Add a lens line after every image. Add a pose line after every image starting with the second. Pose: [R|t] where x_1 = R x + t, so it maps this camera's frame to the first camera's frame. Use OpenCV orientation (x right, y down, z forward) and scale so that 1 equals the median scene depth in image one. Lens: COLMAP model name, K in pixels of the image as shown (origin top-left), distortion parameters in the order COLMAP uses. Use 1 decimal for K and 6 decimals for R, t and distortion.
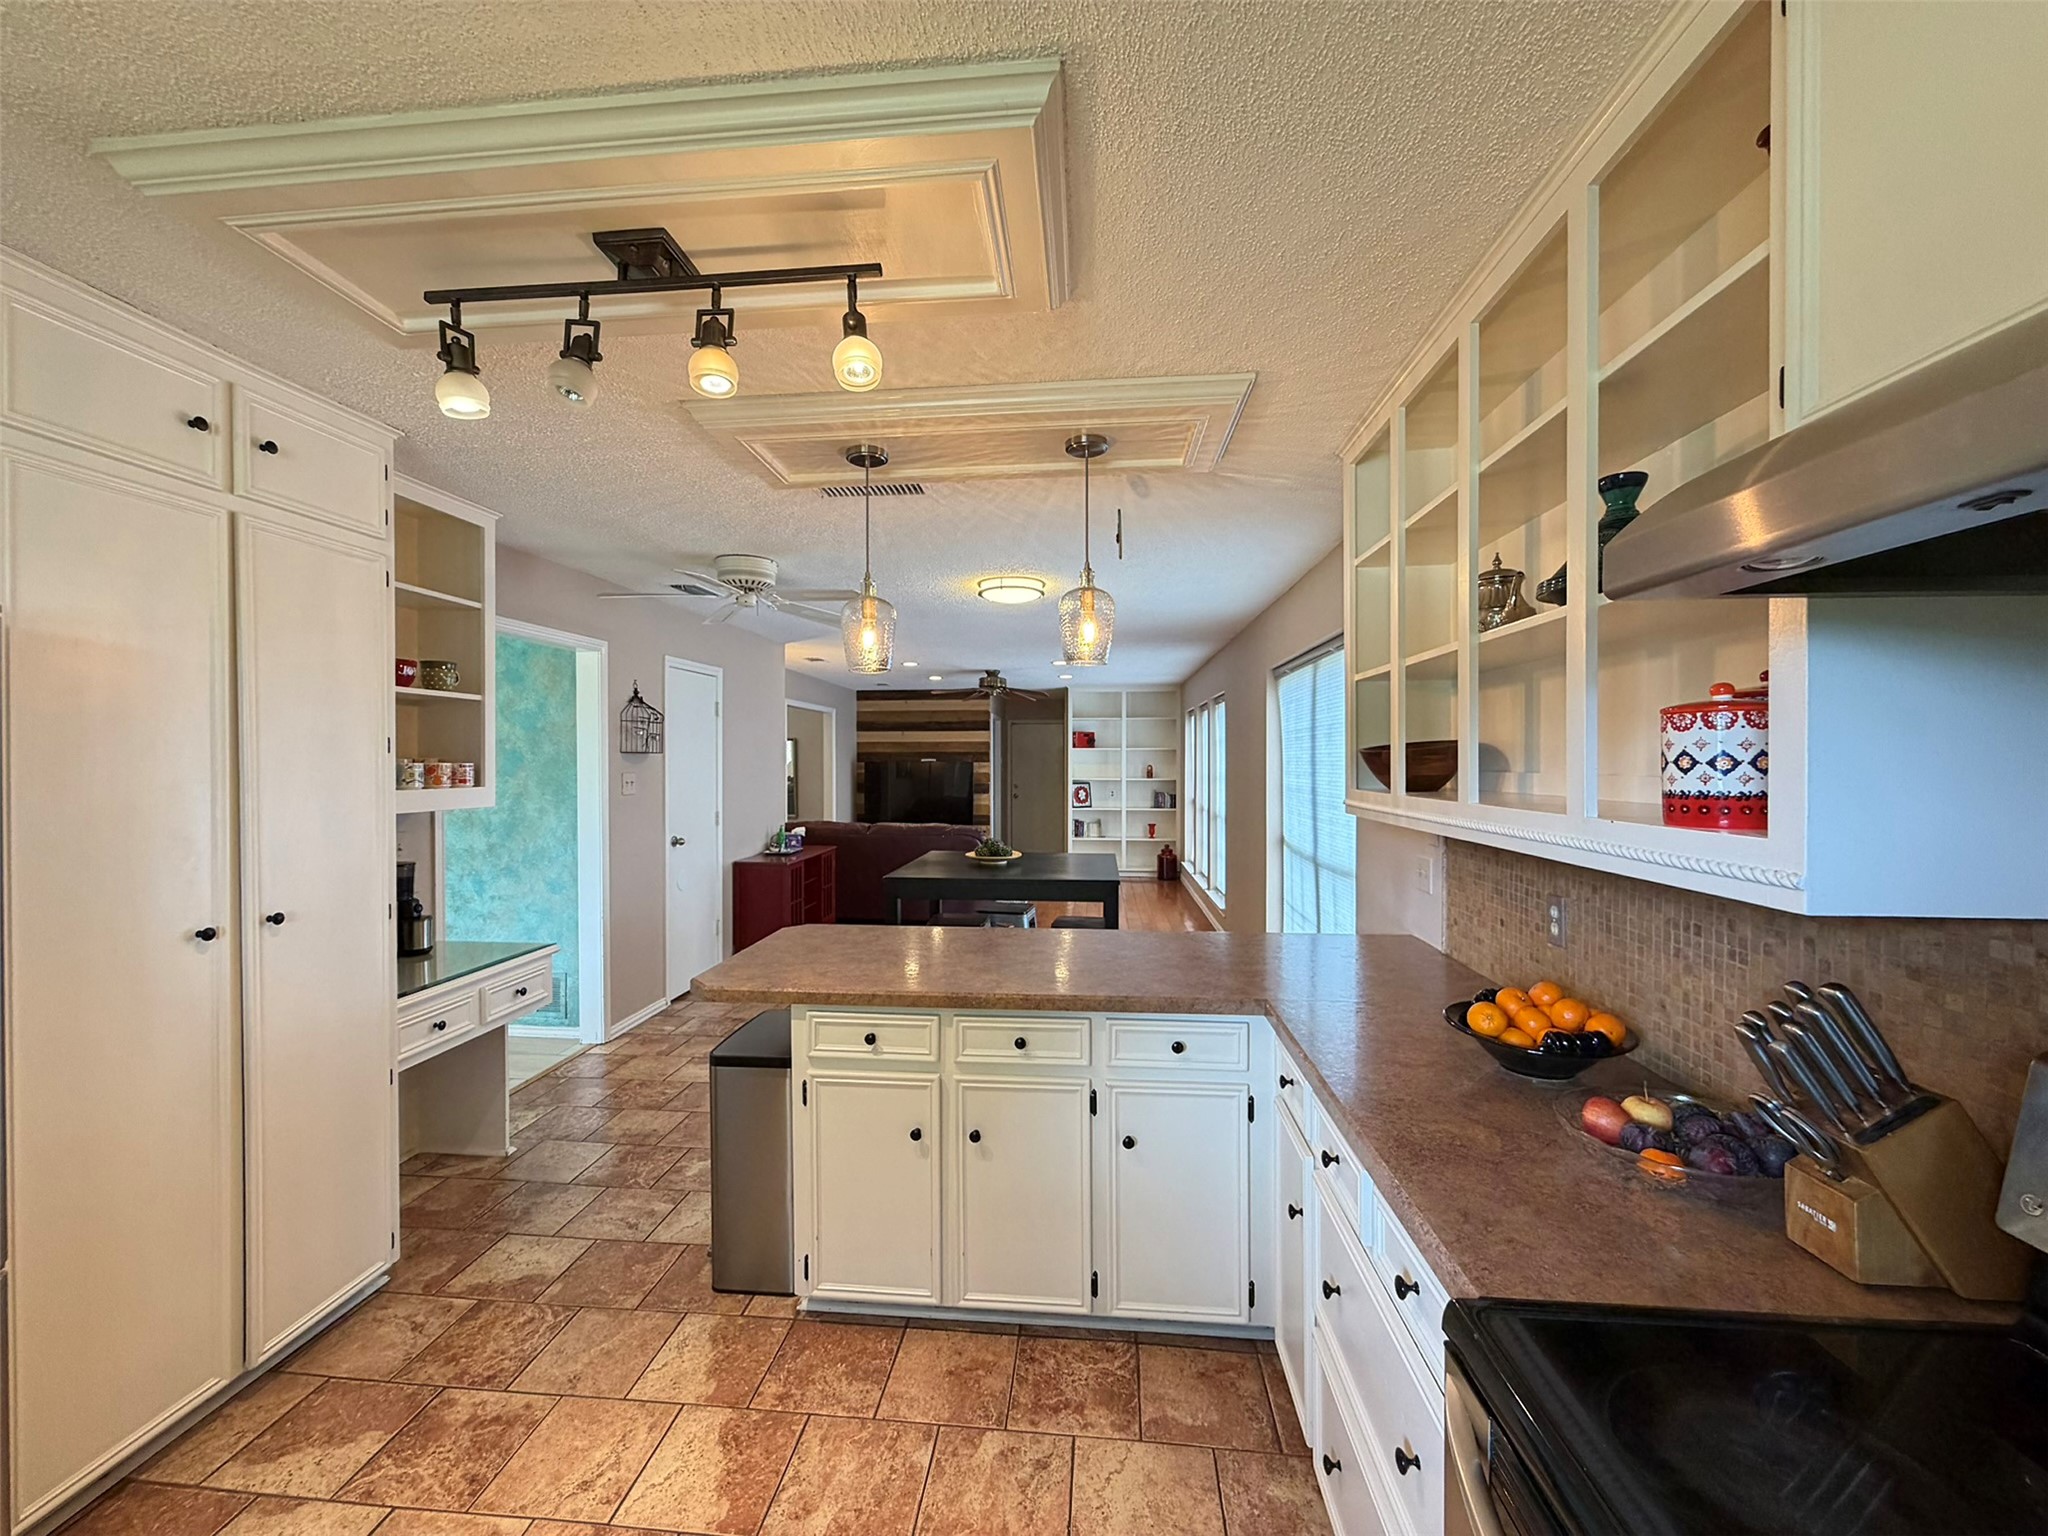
lens RADIAL K [[817.8, 0, 1023.1], [0, 817.8, 765.7], [0, 0, 1]] dist [0.003146, -0.000743]
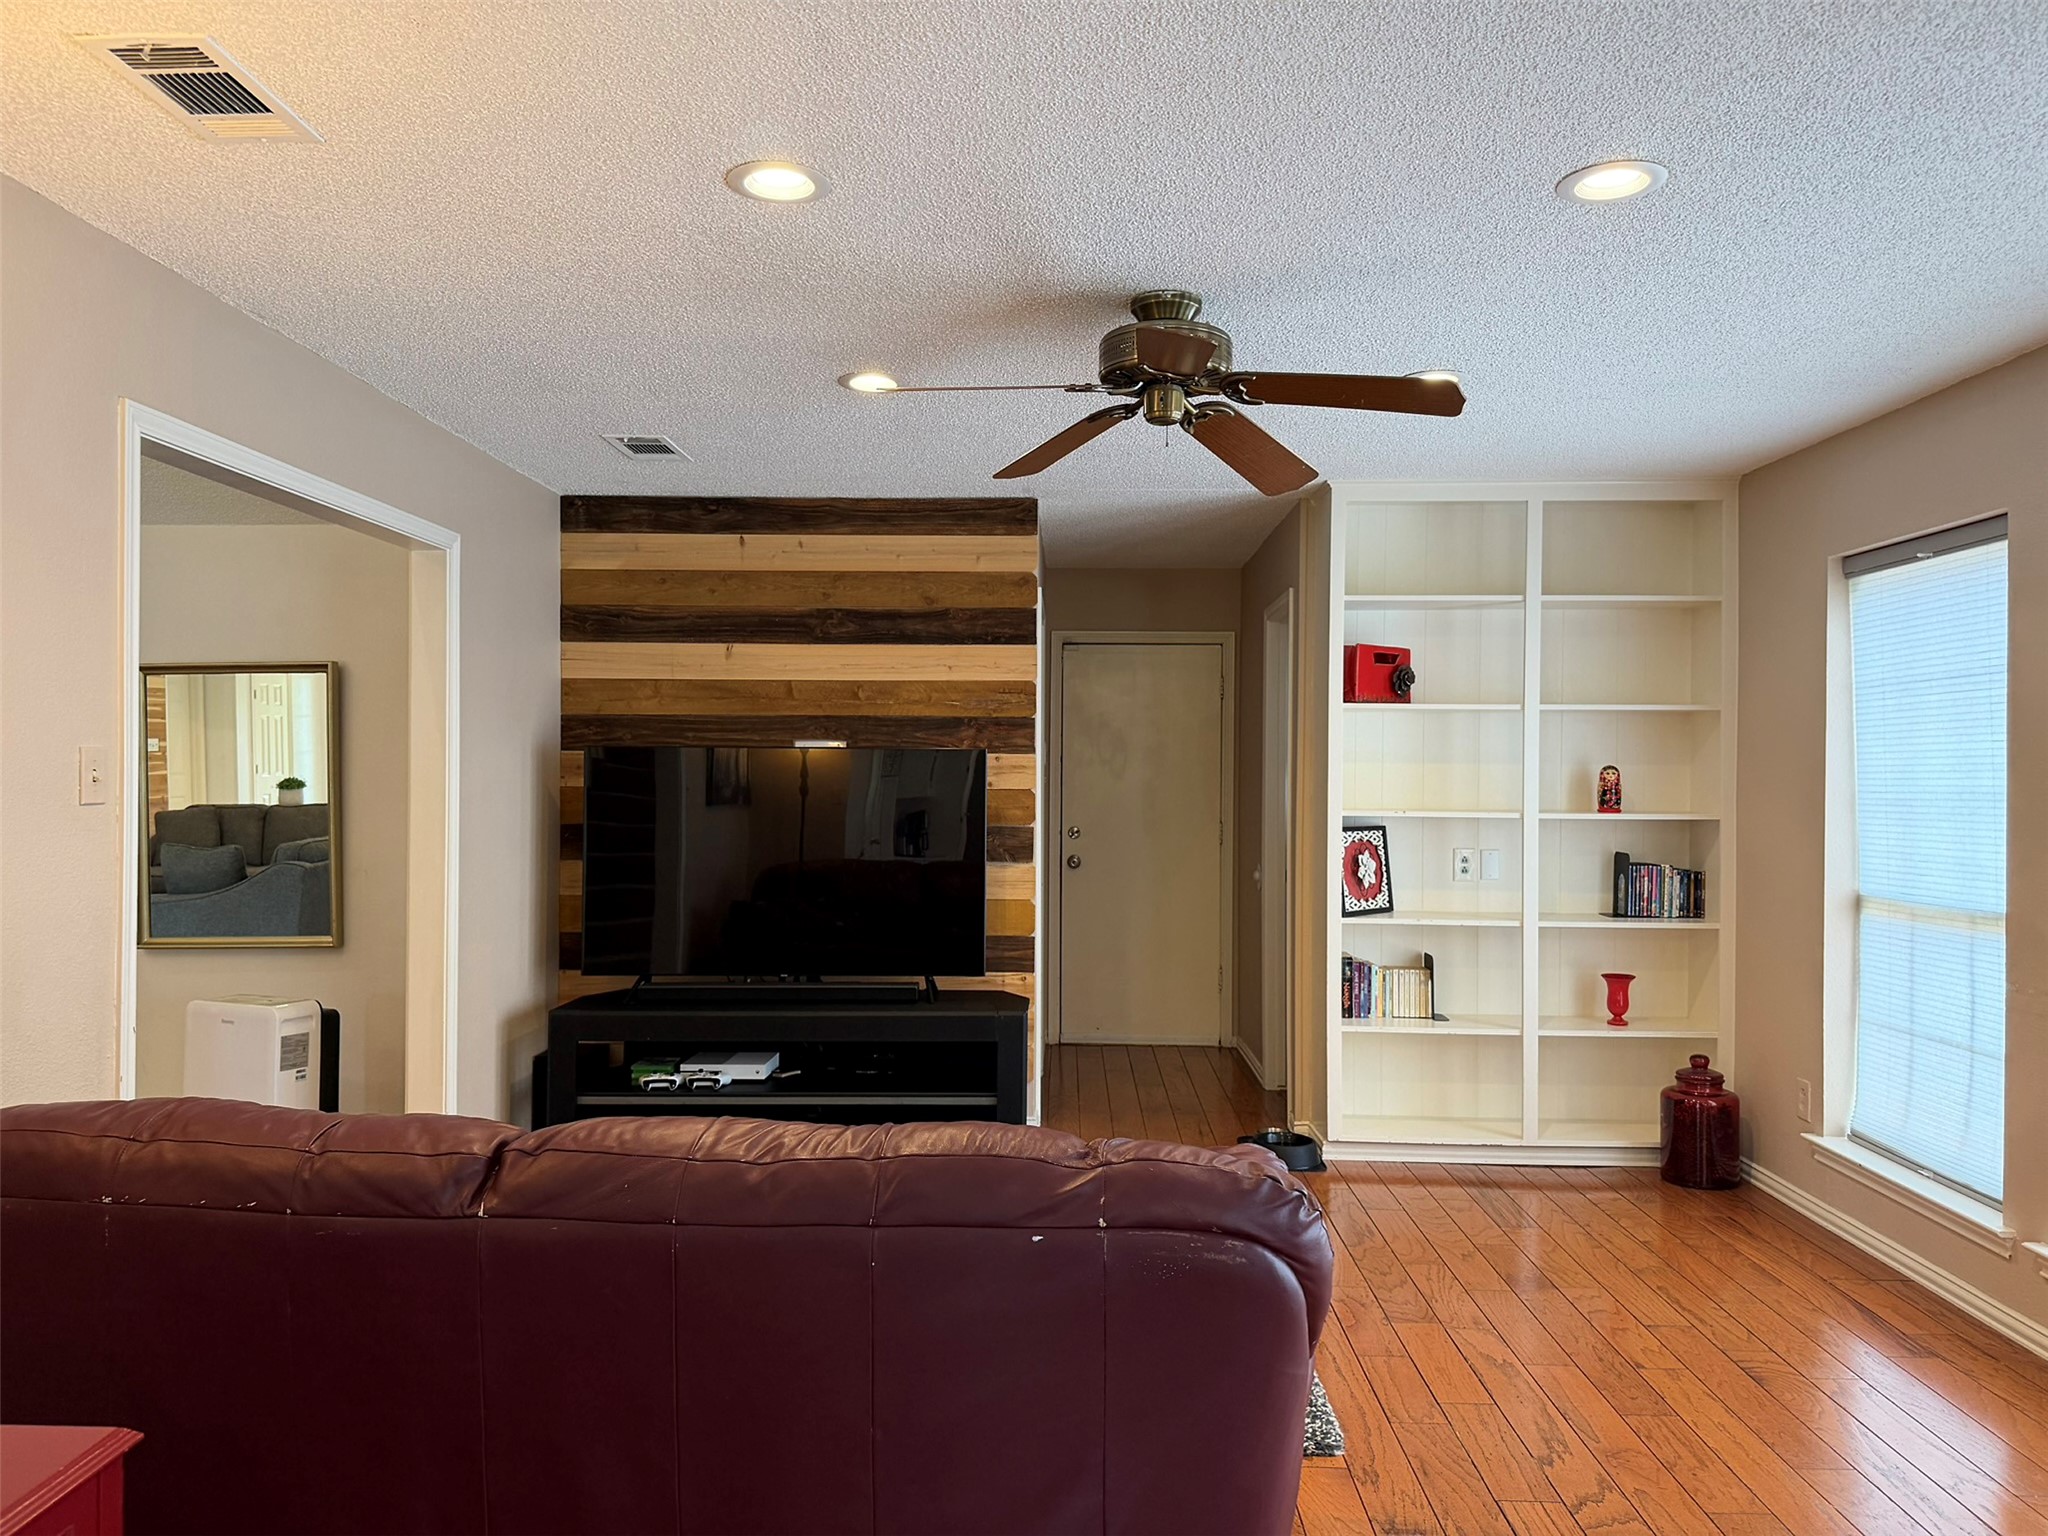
lens RADIAL K [[1437.6, 0, 1022.1], [0, 1437.6, 769.0], [0, 0, 1]] dist [0.028899, -0.014115]
pose [[0.997426, 0.004940, 0.071538, -0.083480], [-0.004796, 0.999986, -0.002180, 0.002348], [-0.071548, 0.001831, 0.997435, 0.508858]]
